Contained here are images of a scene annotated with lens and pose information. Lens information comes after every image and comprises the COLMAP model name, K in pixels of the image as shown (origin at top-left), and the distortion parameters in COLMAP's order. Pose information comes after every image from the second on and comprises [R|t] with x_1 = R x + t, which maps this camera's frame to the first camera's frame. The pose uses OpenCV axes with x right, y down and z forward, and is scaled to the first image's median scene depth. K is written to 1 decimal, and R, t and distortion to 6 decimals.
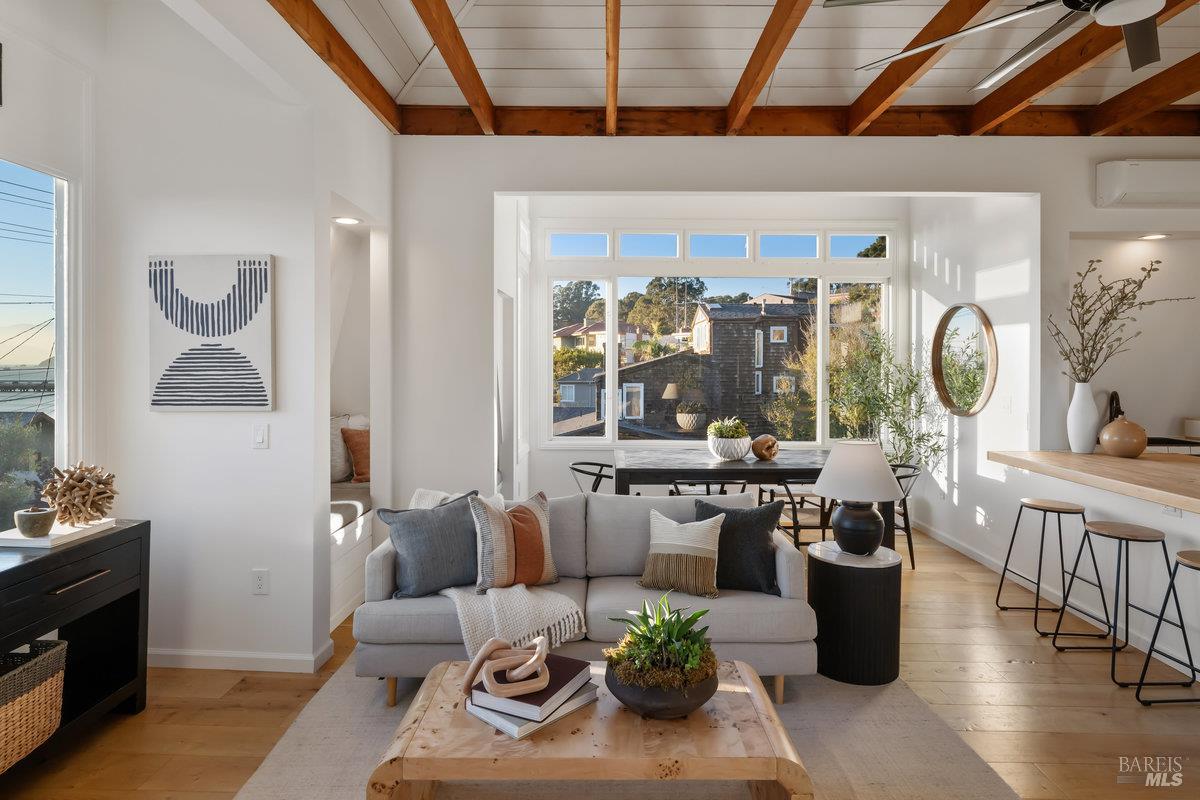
lens RADIAL K [[735.4, 0, 605.6], [0, 735.4, 340.4], [0, 0, 1]] dist [-0.004395, 0.001956]
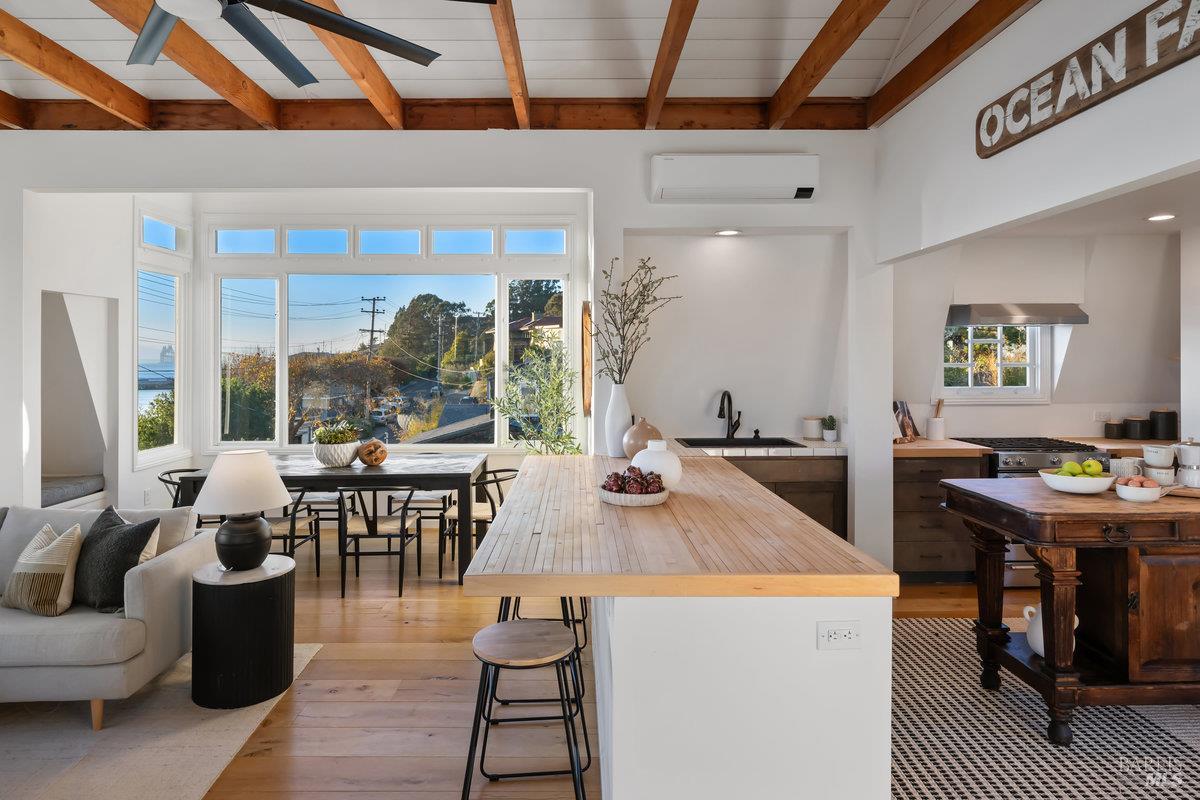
lens RADIAL K [[735.4, 0, 637.3], [0, 735.4, 336.1], [0, 0, 1]] dist [-0.004395, 0.001956]
pose [[0.999749, -0.007074, 0.021239, 0.325478], [0.006986, 0.999967, 0.004237, -0.005190], [-0.021268, -0.004087, 0.999765, 0.015397]]
